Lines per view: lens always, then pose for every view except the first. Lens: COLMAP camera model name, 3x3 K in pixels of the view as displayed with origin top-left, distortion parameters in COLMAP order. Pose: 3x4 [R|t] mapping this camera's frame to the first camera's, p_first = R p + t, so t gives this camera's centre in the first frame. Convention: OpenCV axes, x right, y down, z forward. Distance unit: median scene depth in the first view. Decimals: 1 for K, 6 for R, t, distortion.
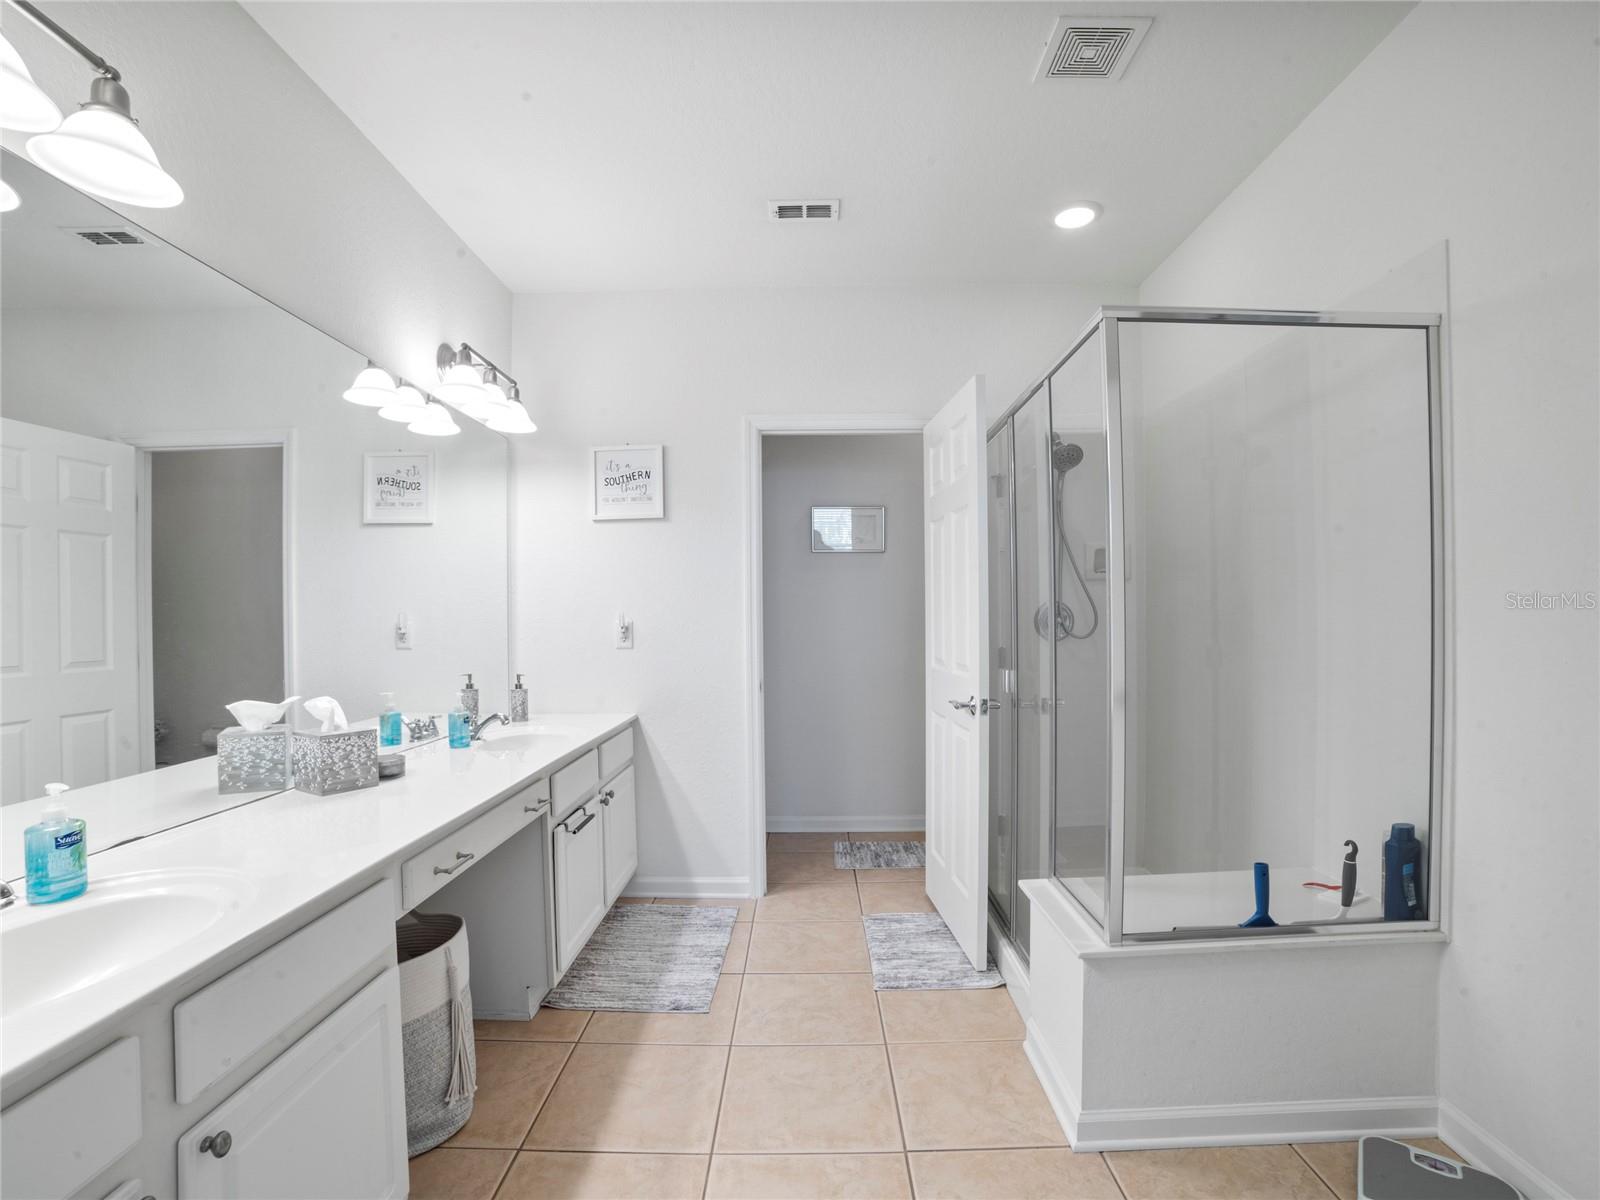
lens RADIAL K [[769.0, 0, 800.5], [0, 769.0, 611.7], [0, 0, 1]] dist [-0.036936, 0.002040]
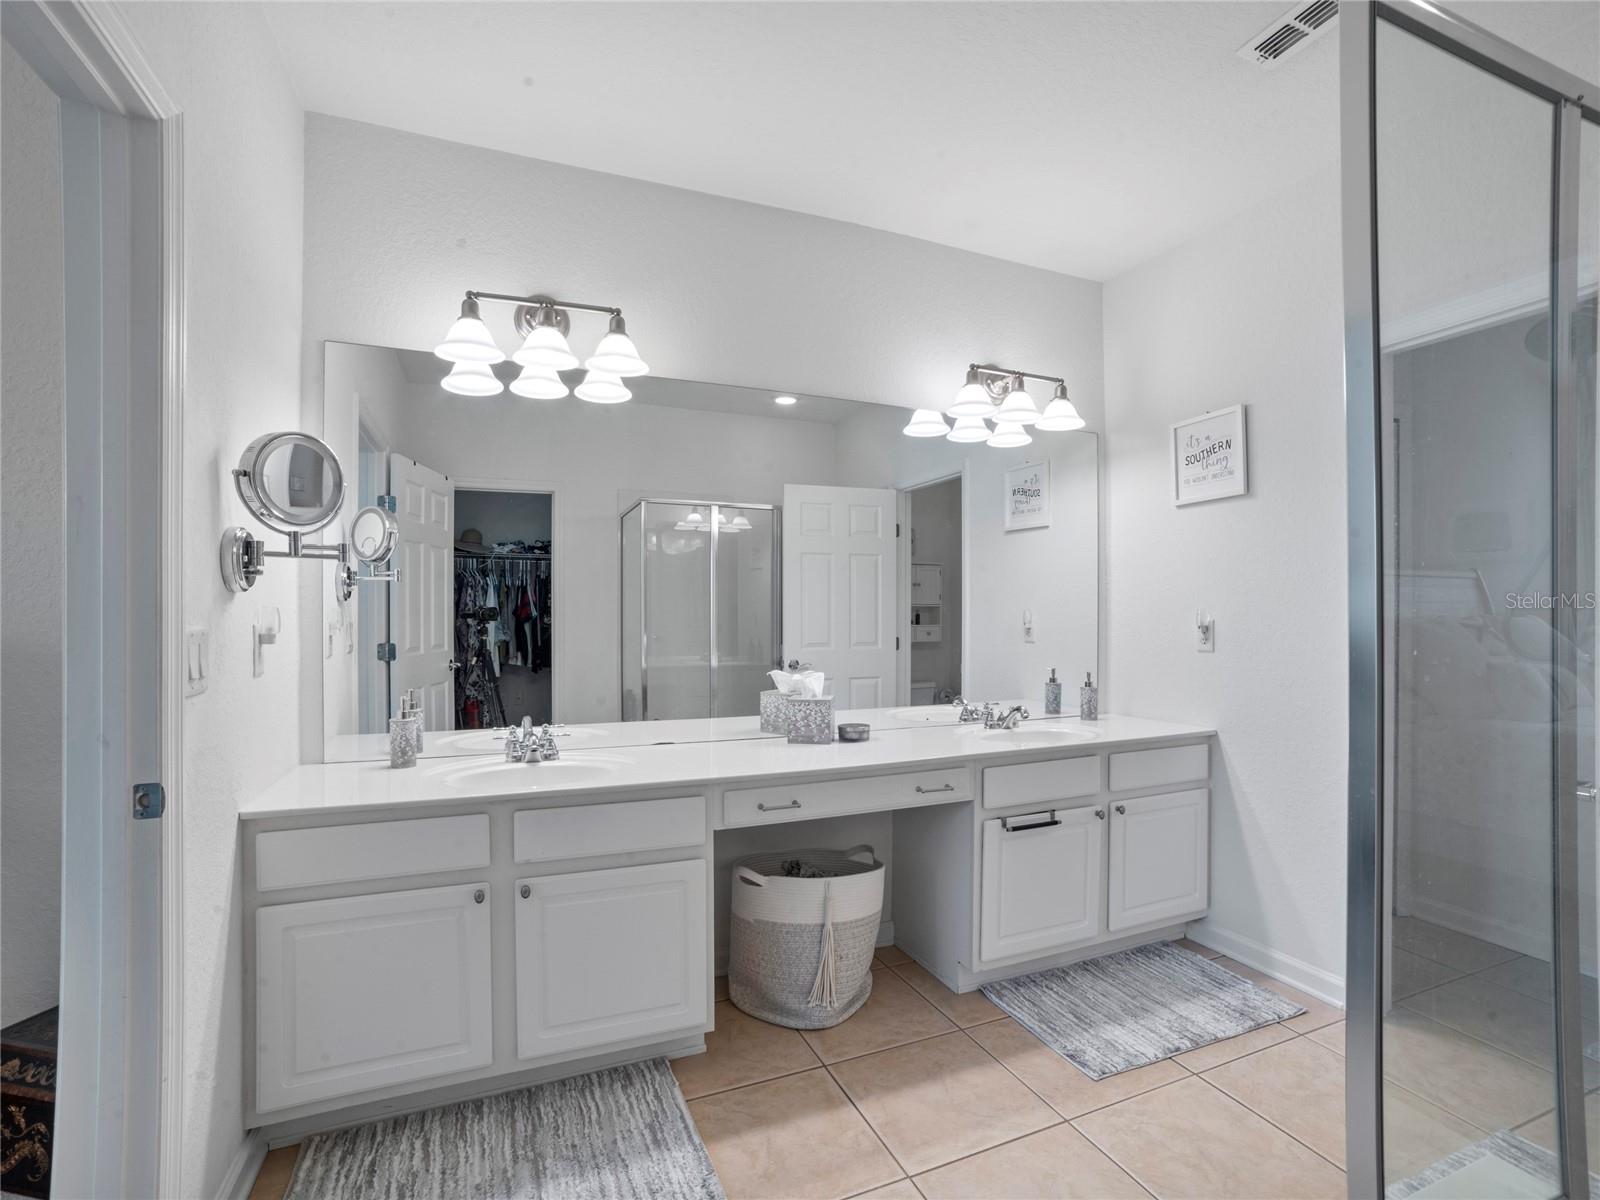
lens RADIAL K [[769.0, 0, 800.7], [0, 769.0, 597.1], [0, 0, 1]] dist [-0.036936, 0.002040]
pose [[0.419835, -0.010106, -0.907544, 0.357586], [-0.000154, 0.999937, -0.011206, -0.003494], [0.907600, 0.004845, 0.419808, 0.238757]]
